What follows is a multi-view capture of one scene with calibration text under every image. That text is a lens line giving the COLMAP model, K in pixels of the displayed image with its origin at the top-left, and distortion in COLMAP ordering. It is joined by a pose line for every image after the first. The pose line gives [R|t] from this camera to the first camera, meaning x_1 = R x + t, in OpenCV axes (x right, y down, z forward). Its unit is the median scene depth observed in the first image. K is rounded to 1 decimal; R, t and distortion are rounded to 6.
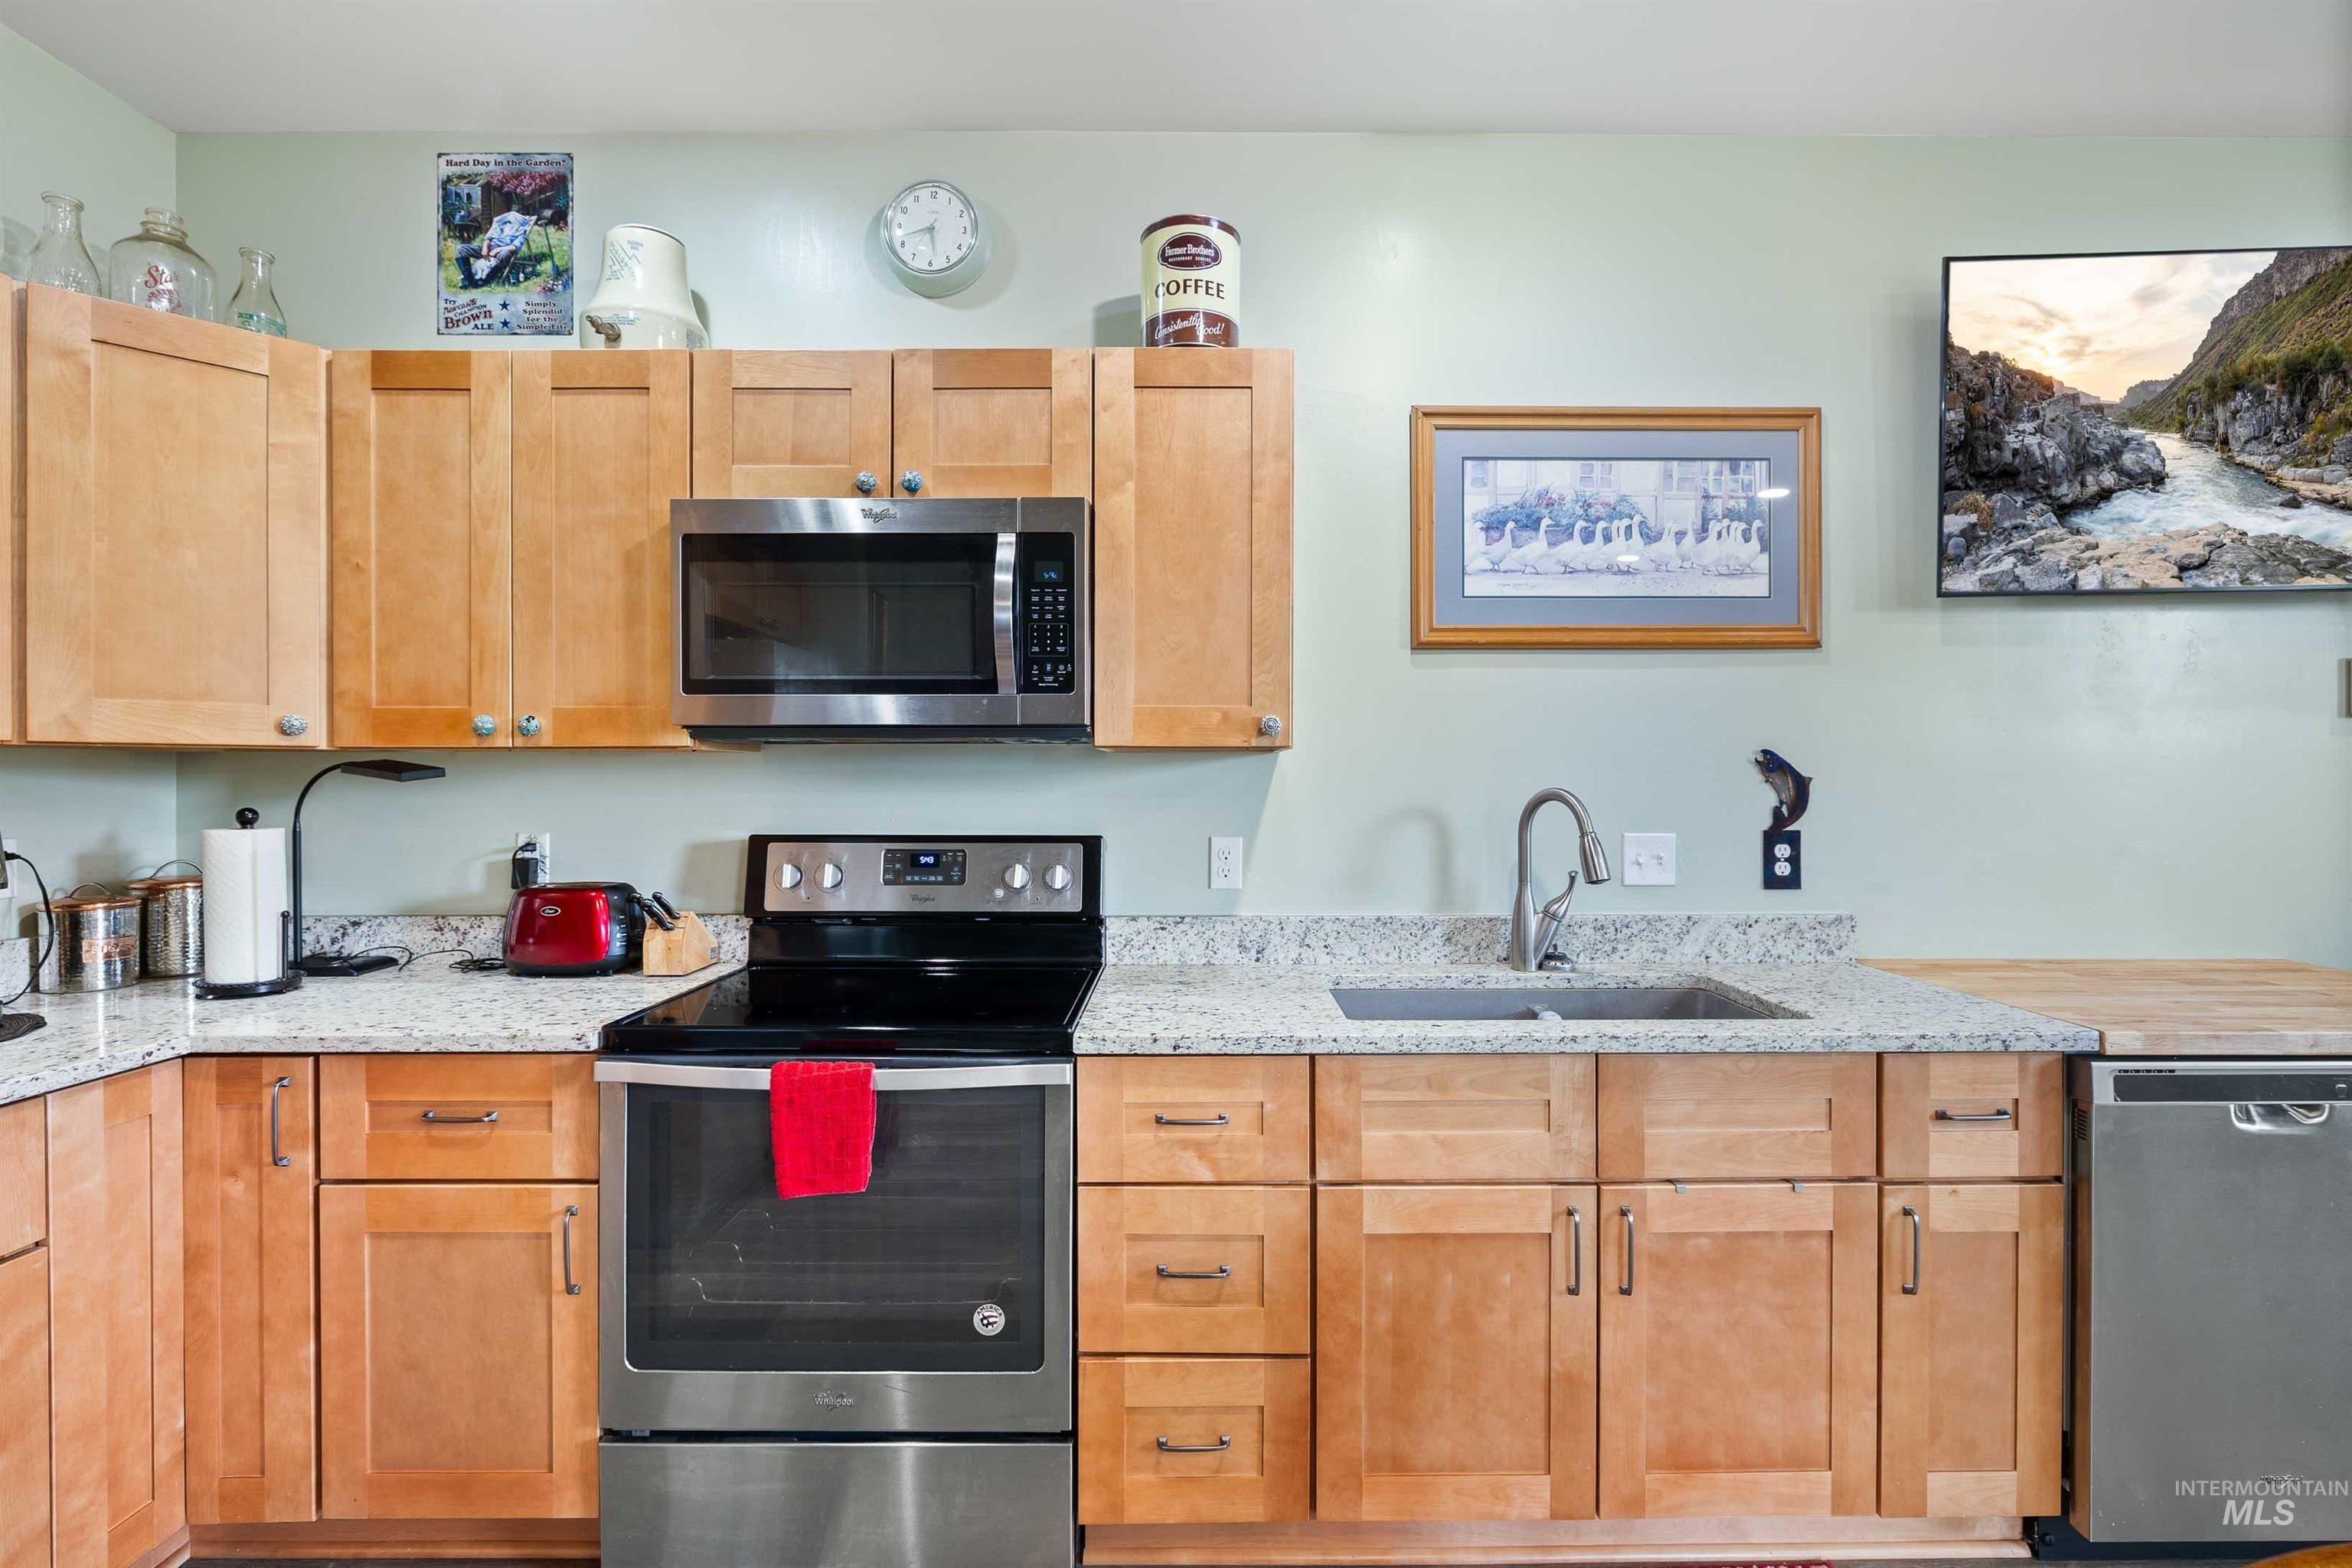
lens RADIAL K [[1060.1, 0, 1178.9], [0, 1060.1, 784.9], [0, 0, 1]] dist [-0.007820, 0.000644]
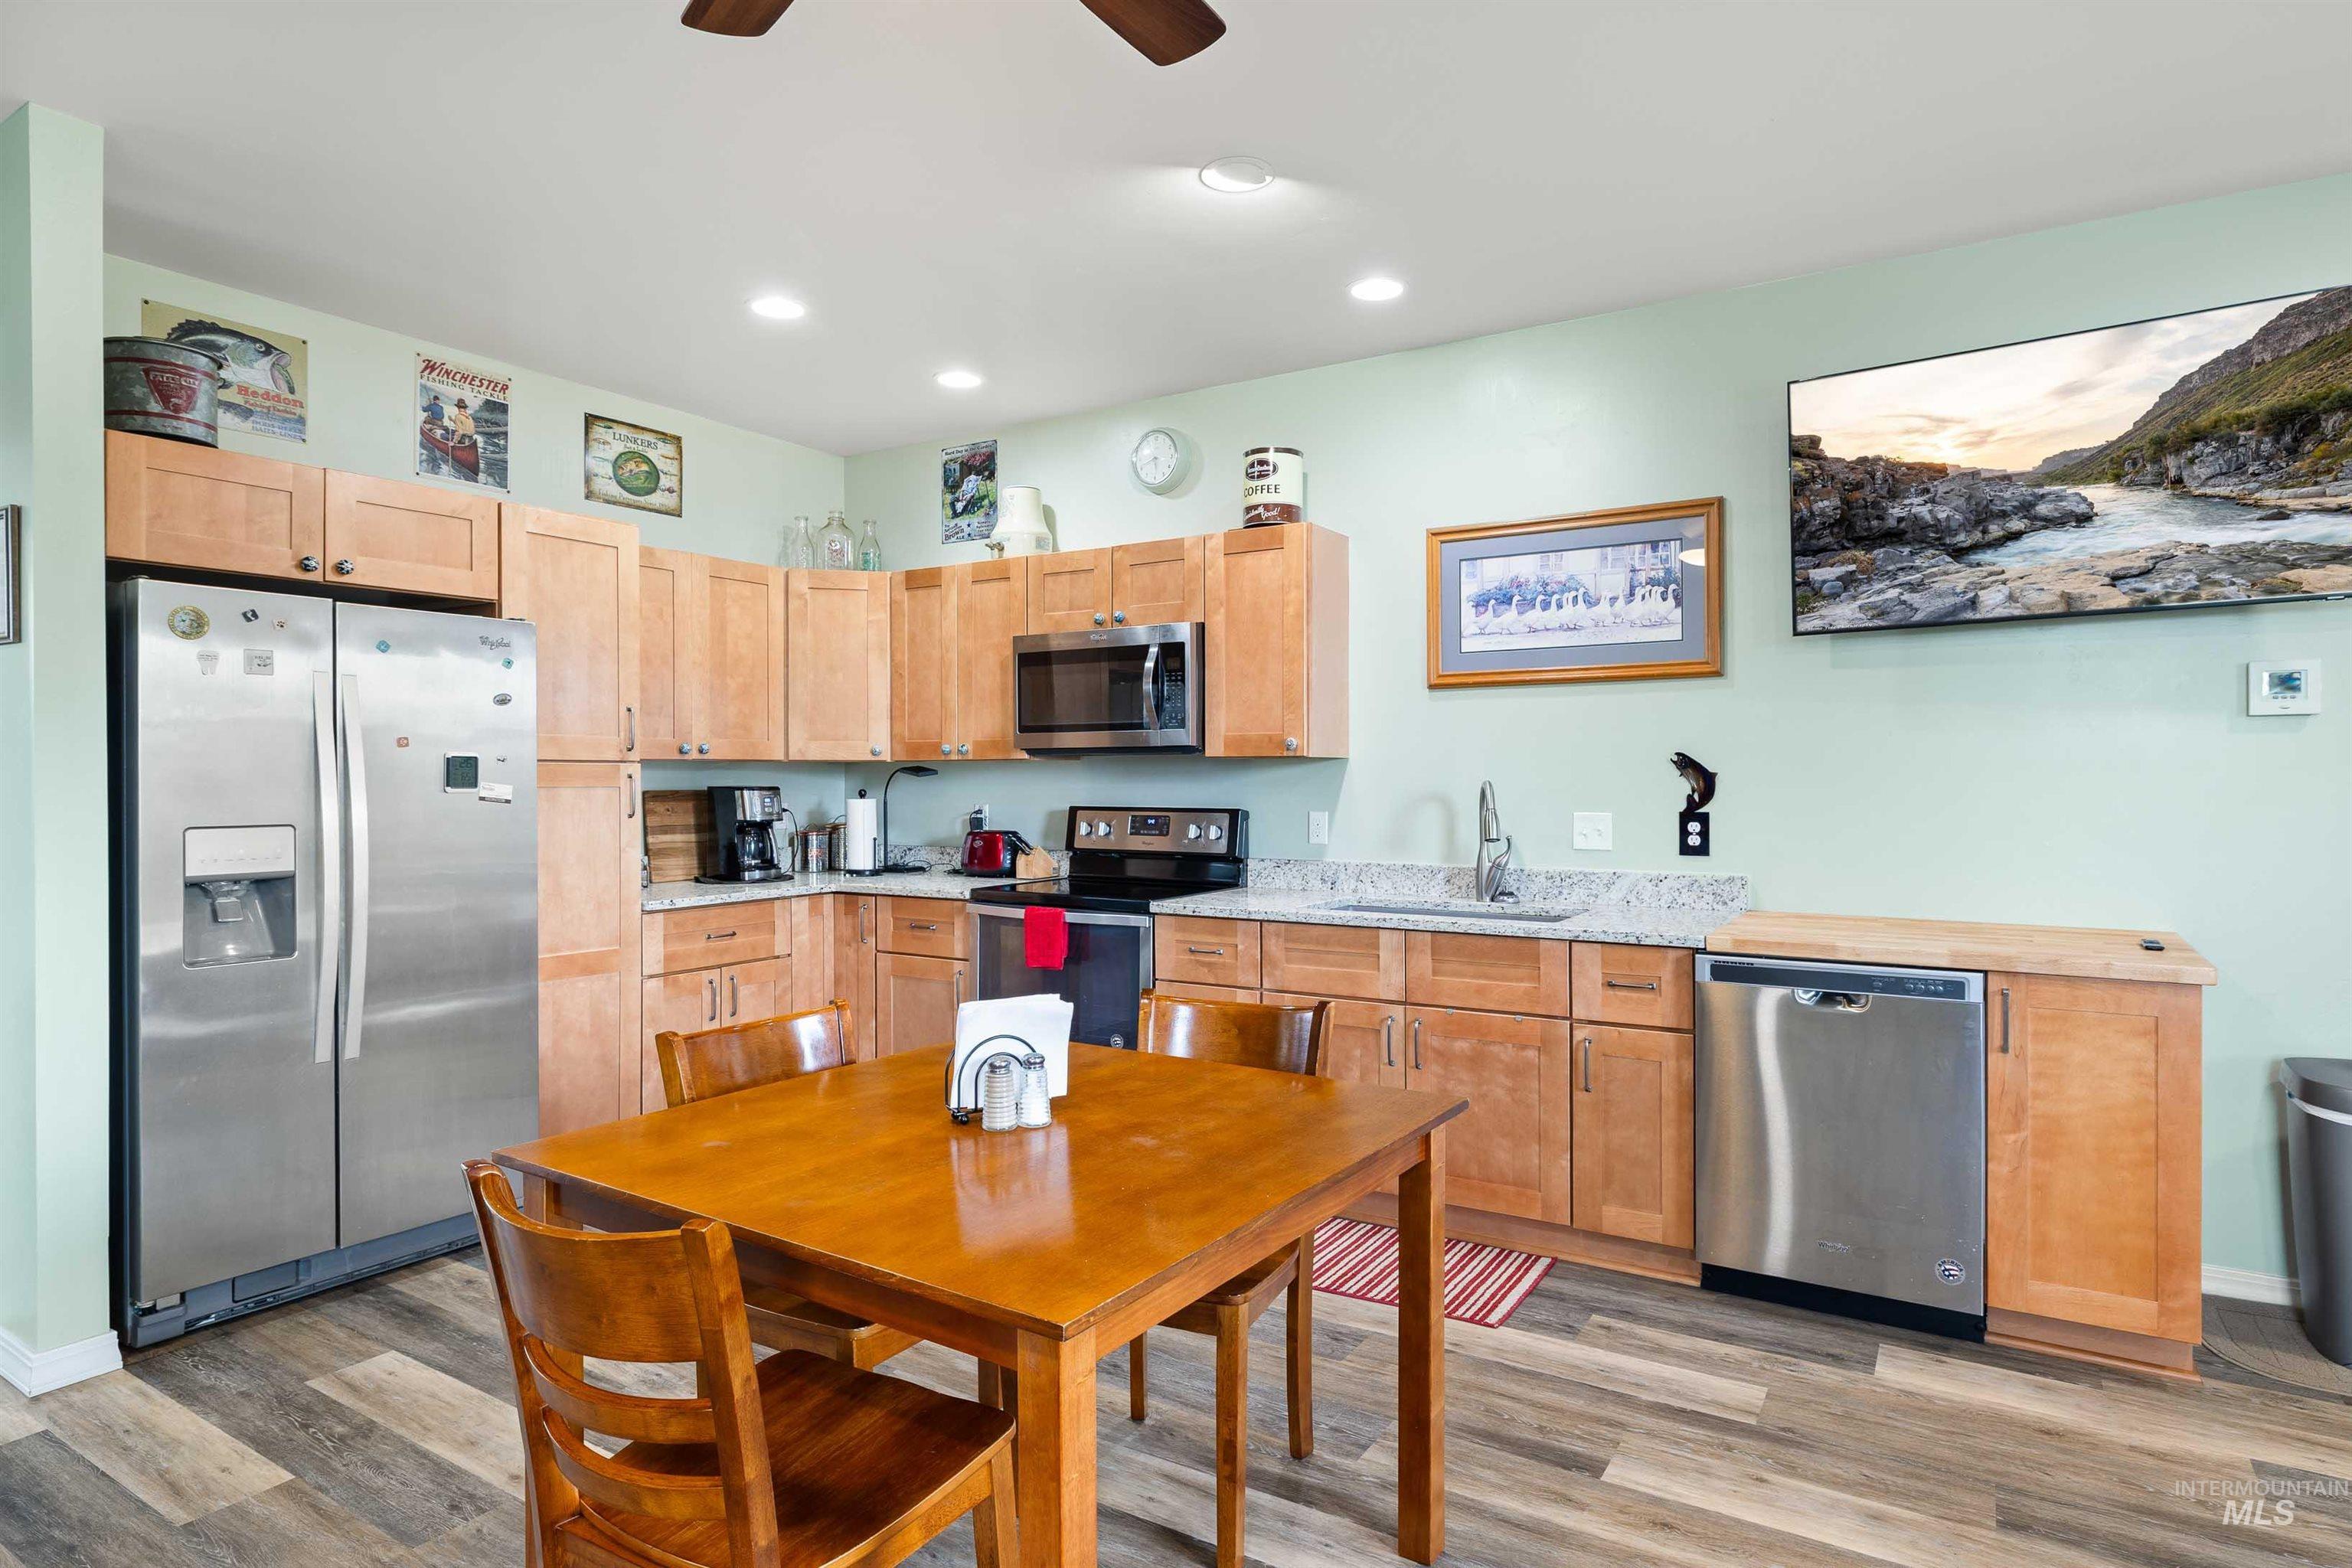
lens RADIAL K [[1276.0, 0, 1171.5], [0, 1276.0, 780.9], [0, 0, 1]] dist [-0.001777, -0.000217]
pose [[0.847605, 0.000440, -0.530627, 0.982205], [-0.000907, 0.999999, -0.000621, 0.005525], [0.530626, 0.001008, 0.847605, -0.829759]]
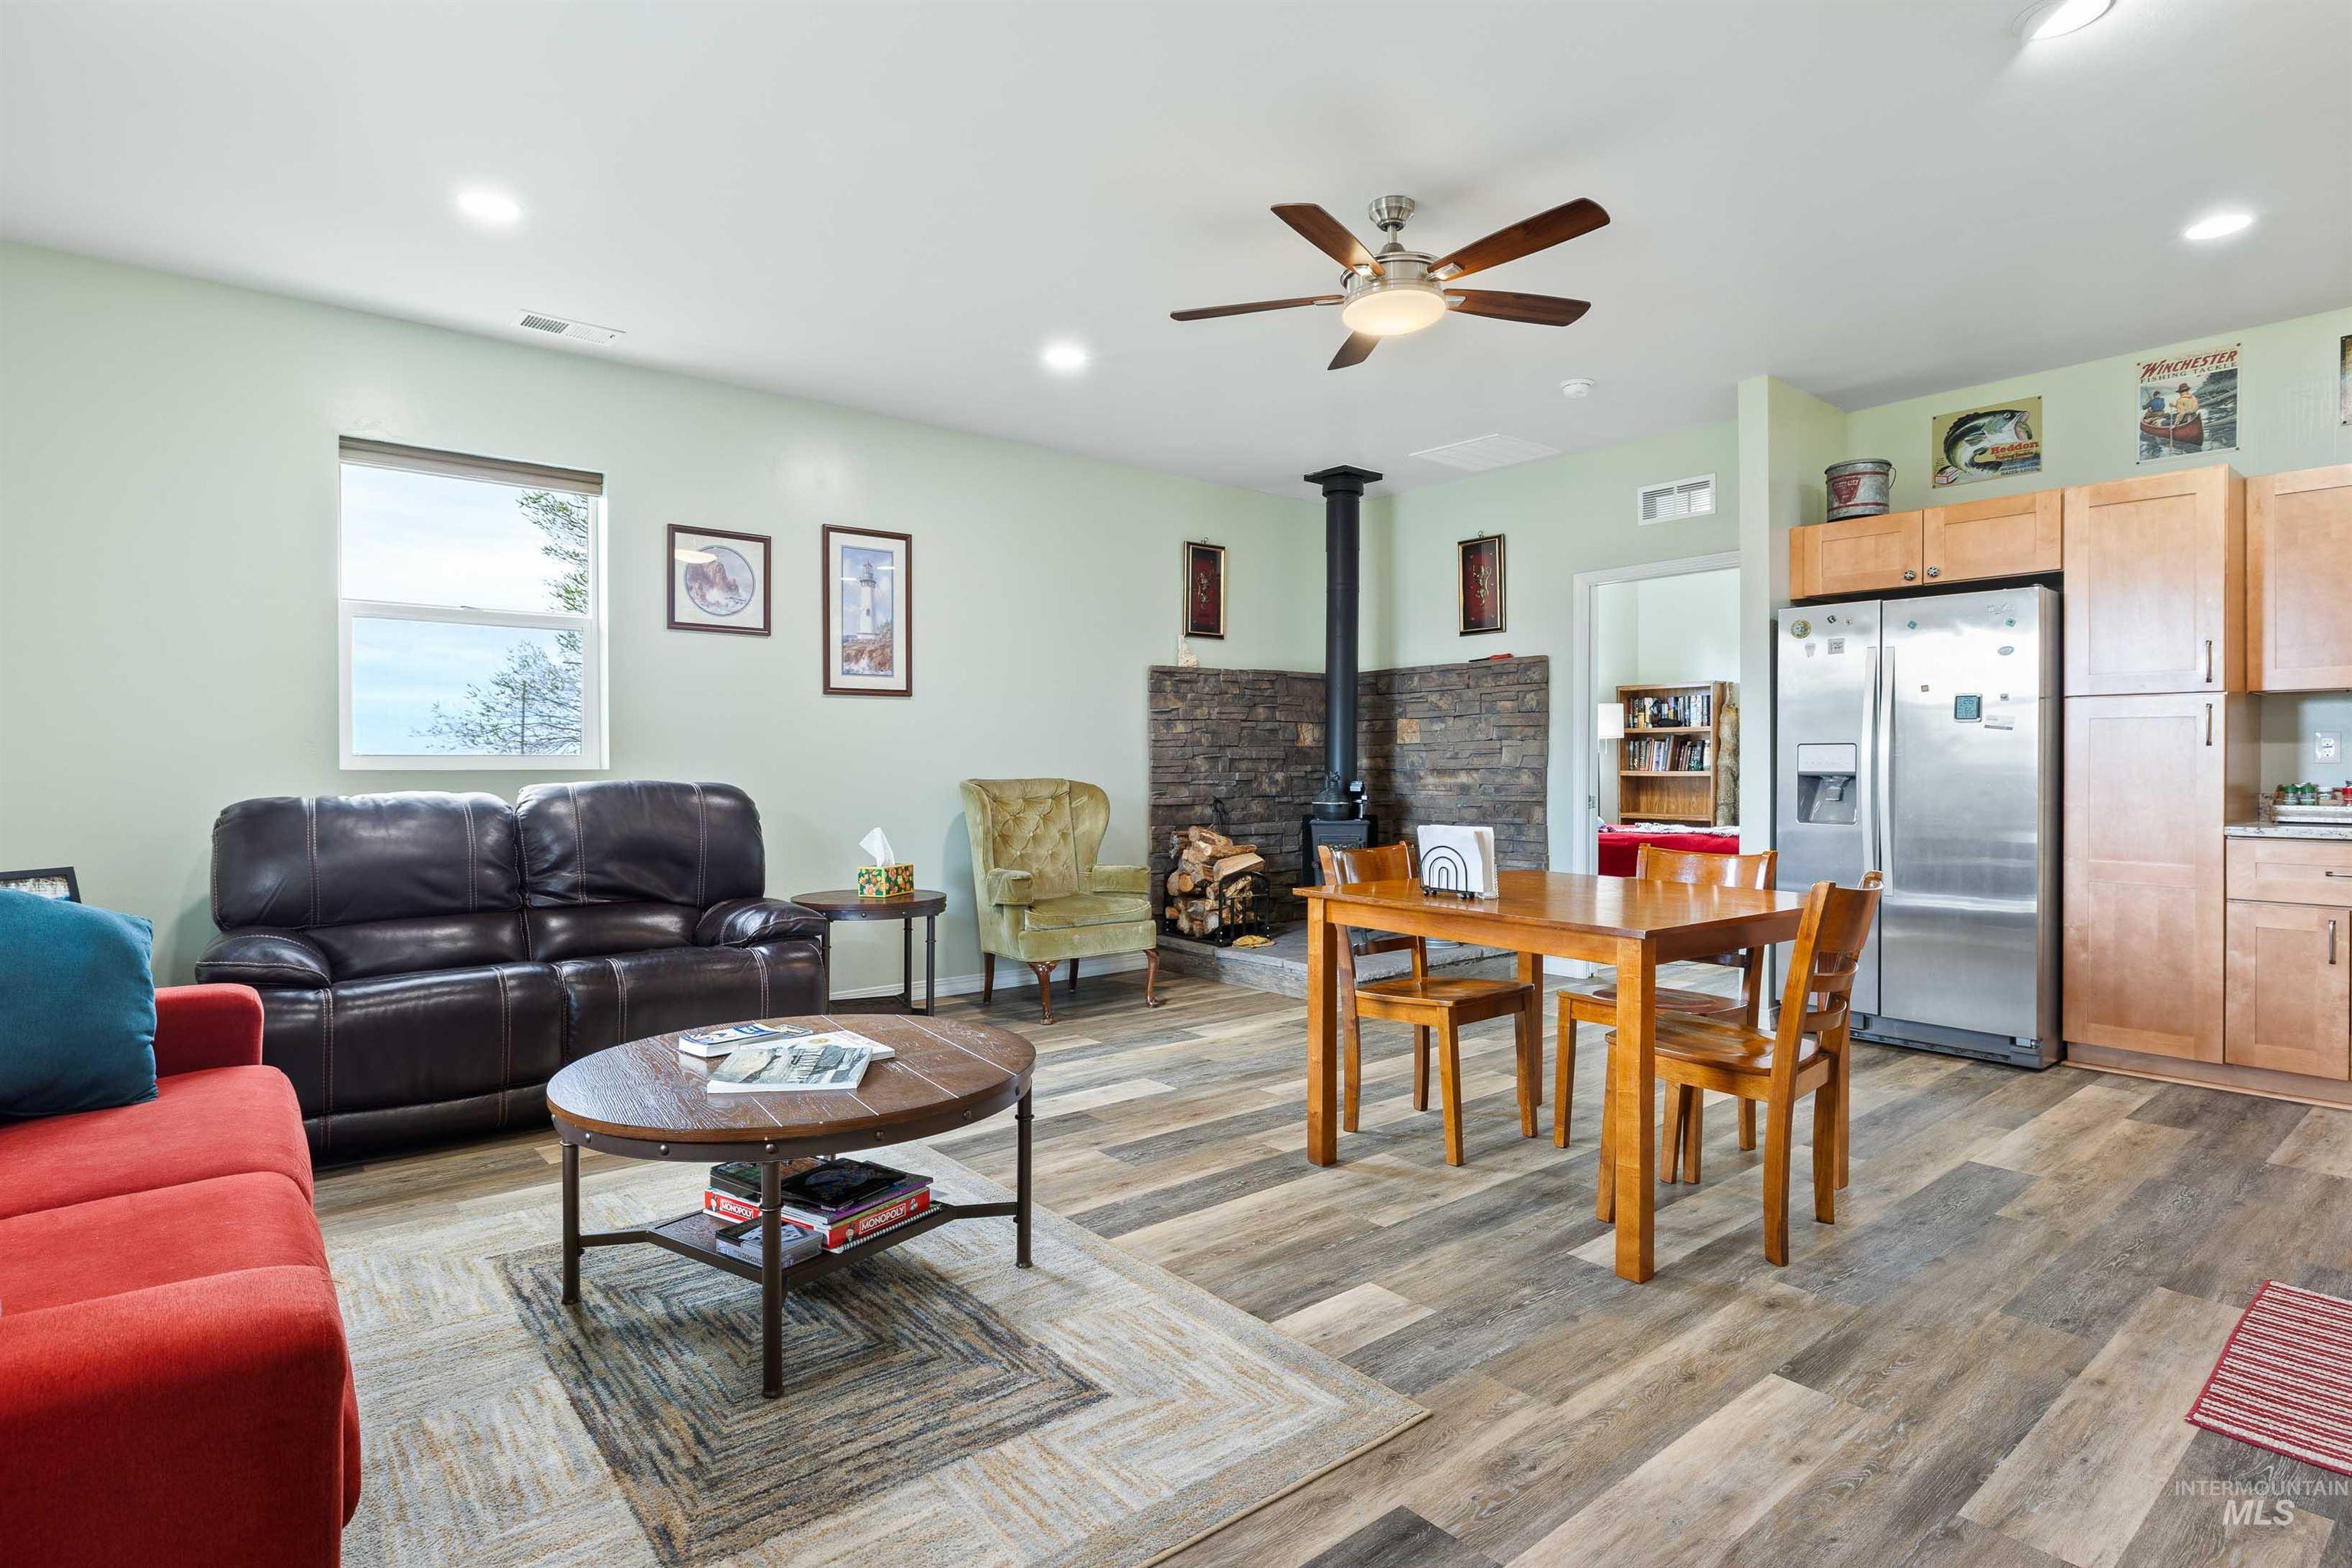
lens RADIAL K [[1212.9, 0, 1175.4], [0, 1212.9, 772.0], [0, 0, 1]] dist [-0.000084, -0.000214]
pose [[-0.764854, 0.005802, -0.644178, 2.208735], [-0.003860, 0.999900, 0.013589, 0.124746], [0.644193, 0.012880, -0.764755, 1.654493]]
